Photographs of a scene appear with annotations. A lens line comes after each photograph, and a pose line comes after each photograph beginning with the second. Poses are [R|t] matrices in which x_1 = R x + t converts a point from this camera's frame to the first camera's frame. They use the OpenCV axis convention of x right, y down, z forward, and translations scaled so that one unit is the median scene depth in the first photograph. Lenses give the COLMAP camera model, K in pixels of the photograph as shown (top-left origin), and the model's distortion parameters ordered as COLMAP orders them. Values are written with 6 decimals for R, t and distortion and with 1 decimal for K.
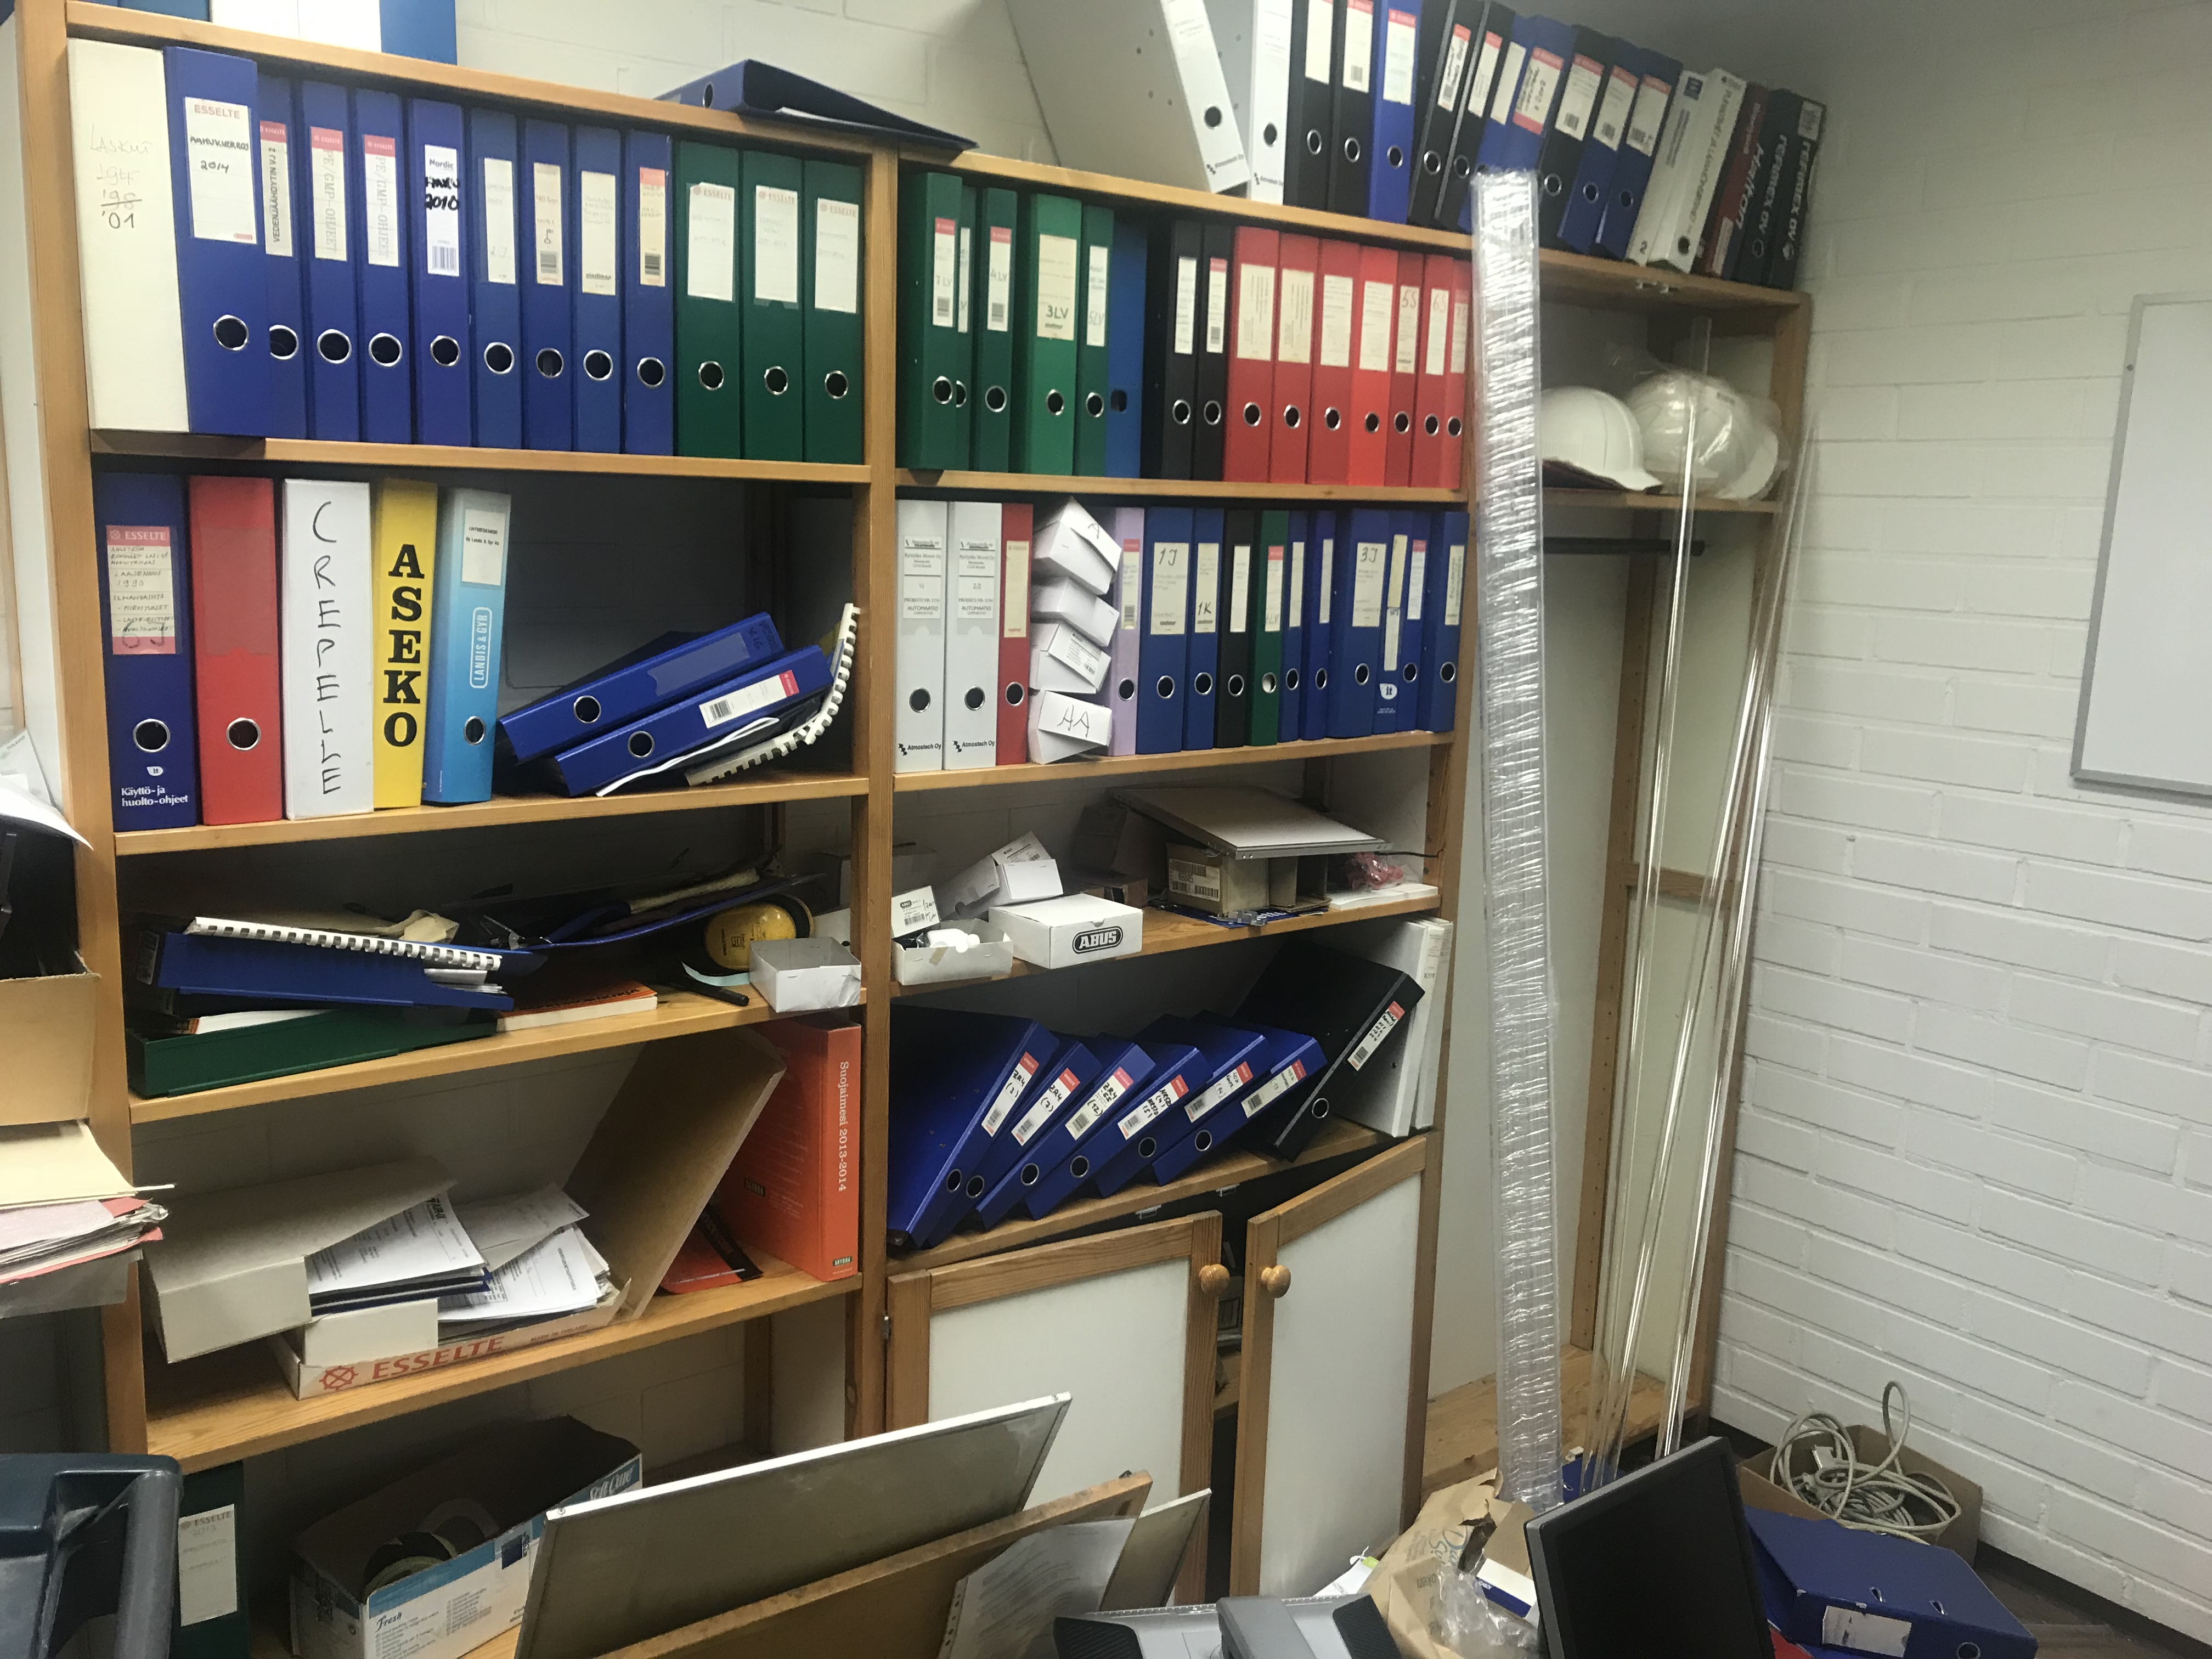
lens RADIAL K [[1813.3, 0, 1106.0], [0, 1813.3, 829.5], [0, 0, 1]] dist [0.132836, -0.287903]
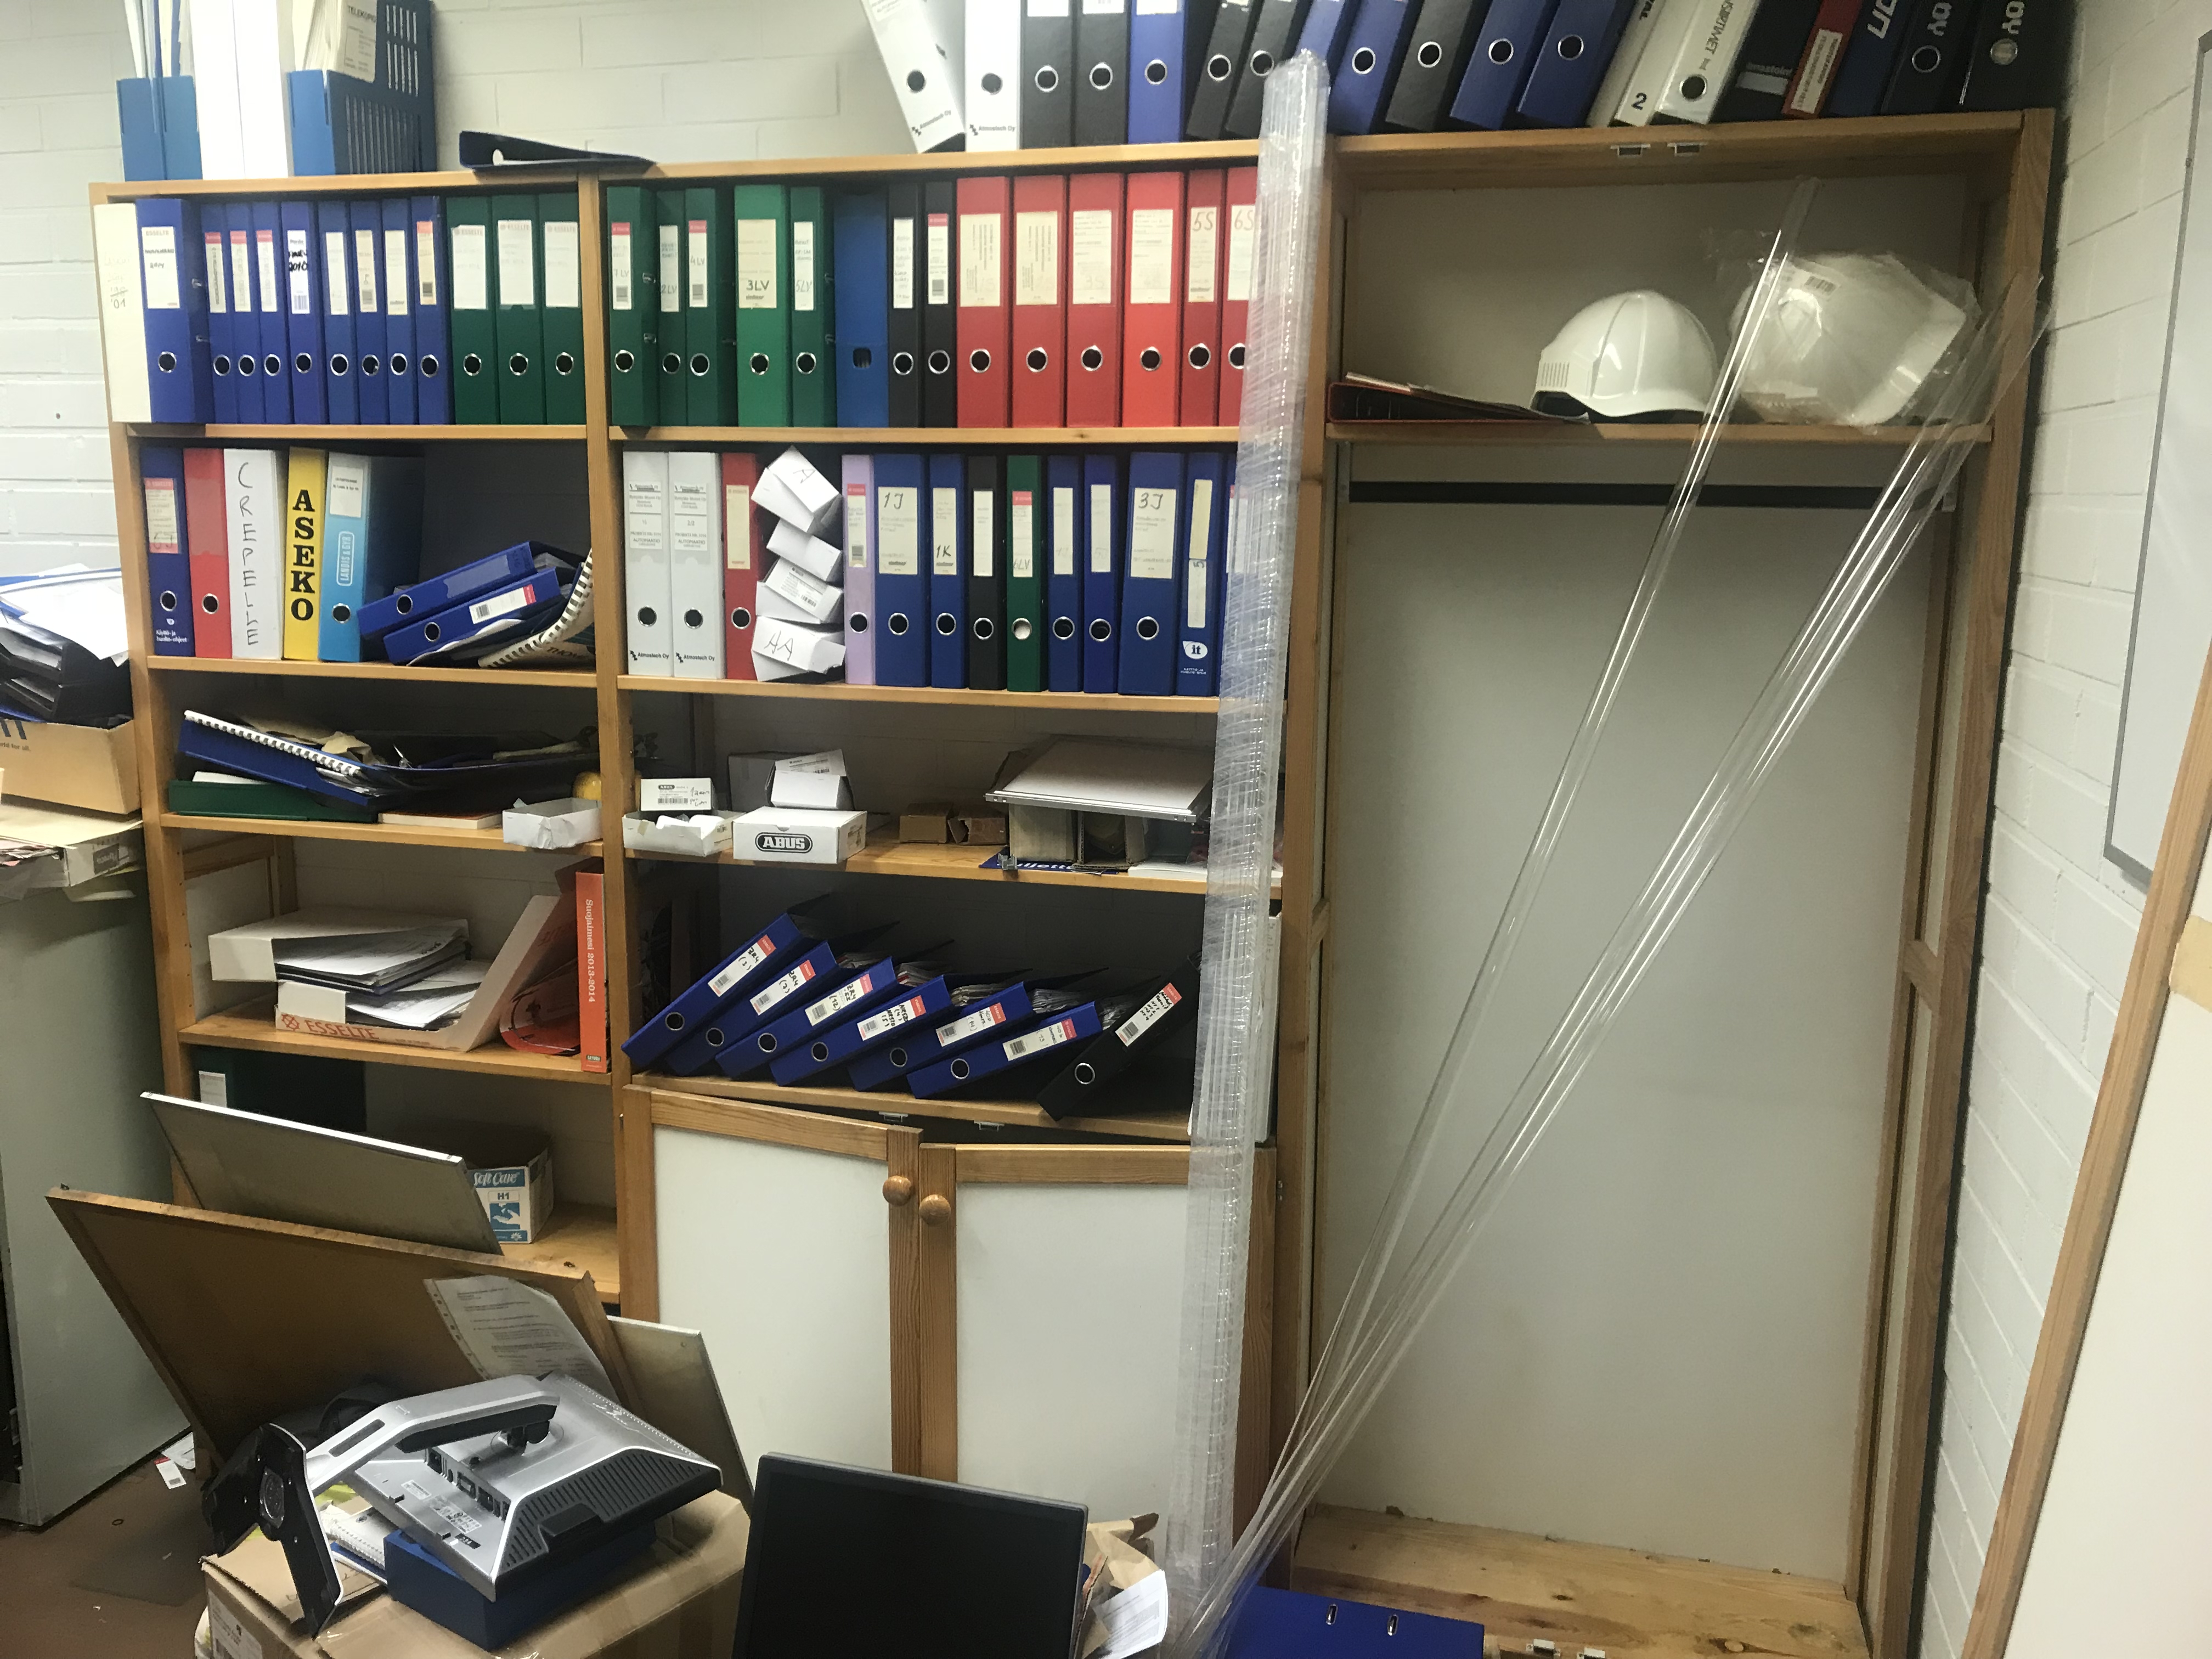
lens RADIAL K [[1813.3, 0, 1106.0], [0, 1813.3, 829.5], [0, 0, 1]] dist [0.132836, -0.287903]
pose [[0.602623, 0.119504, -0.789027, 1.040652], [-0.131963, 0.990035, 0.049160, -0.029666], [0.787039, 0.074497, 0.612388, 0.486304]]
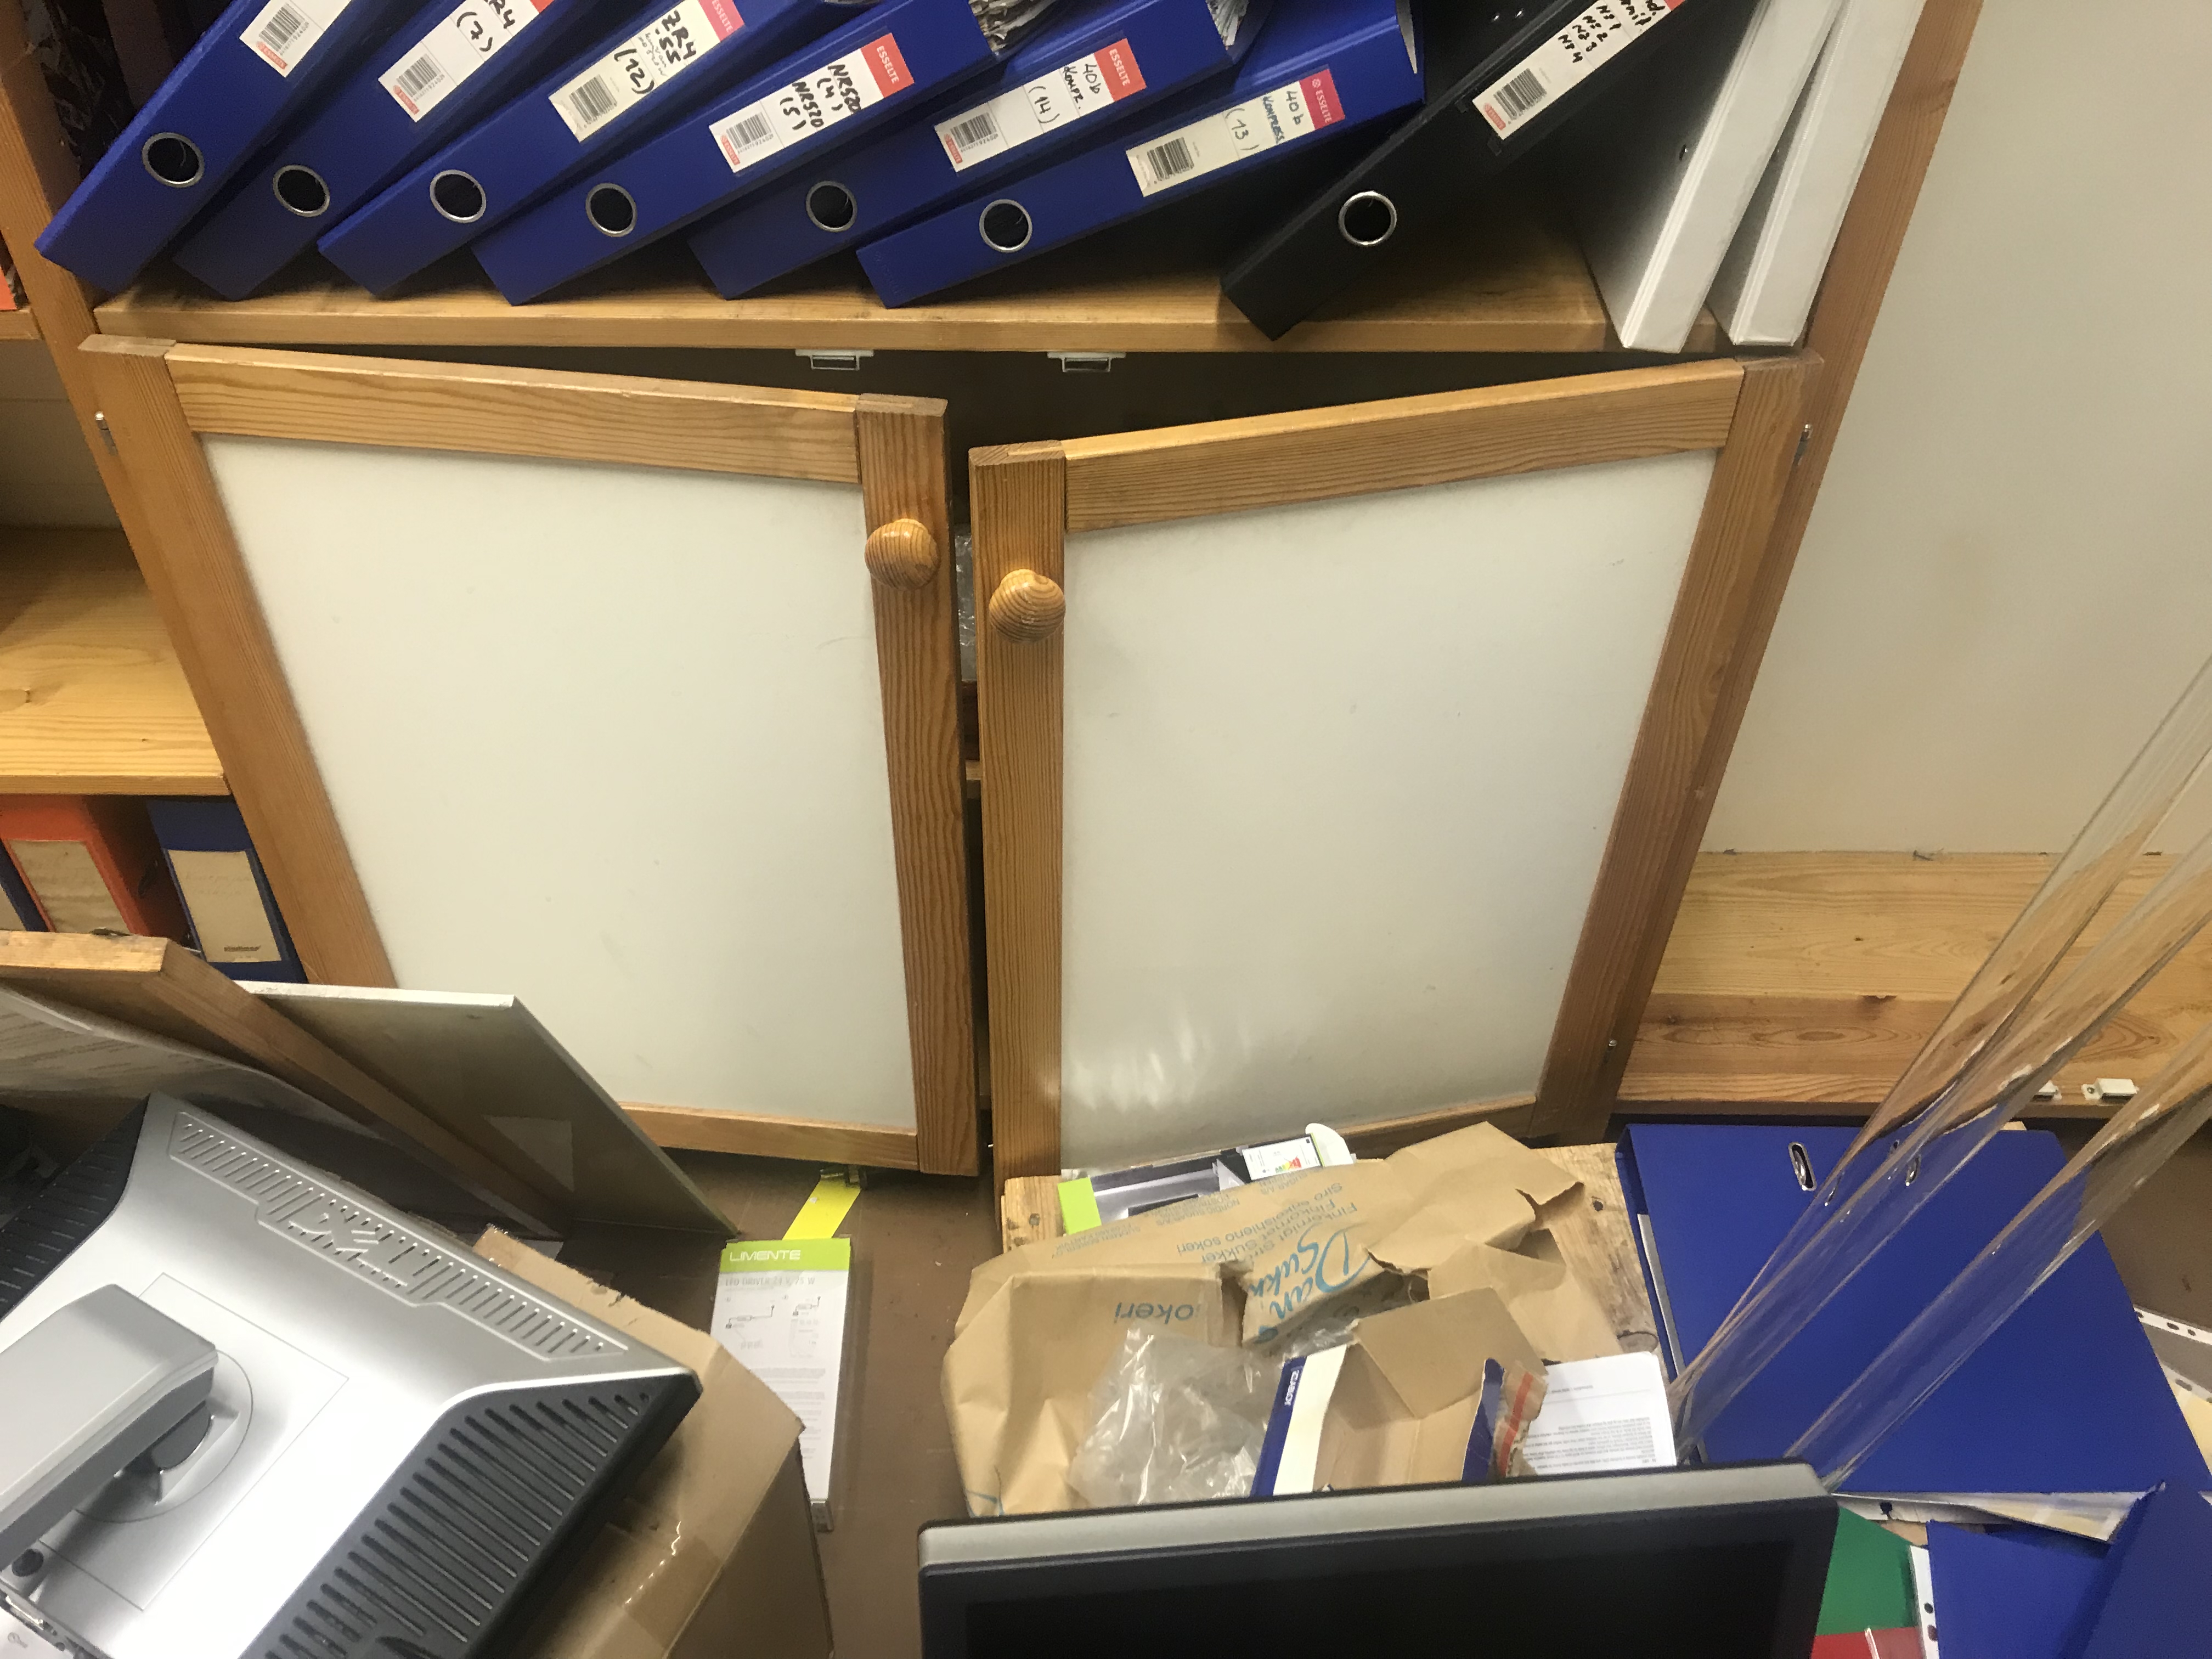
lens RADIAL K [[1816.3, 0, 1103.3], [0, 1816.3, 767.1], [0, 0, 1]] dist [0.011009, 0.006922]
pose [[0.789939, 0.387476, -0.475246, 0.351998], [-0.095501, 0.843330, 0.528842, 0.067151], [0.605702, -0.372366, 0.703184, 0.793658]]
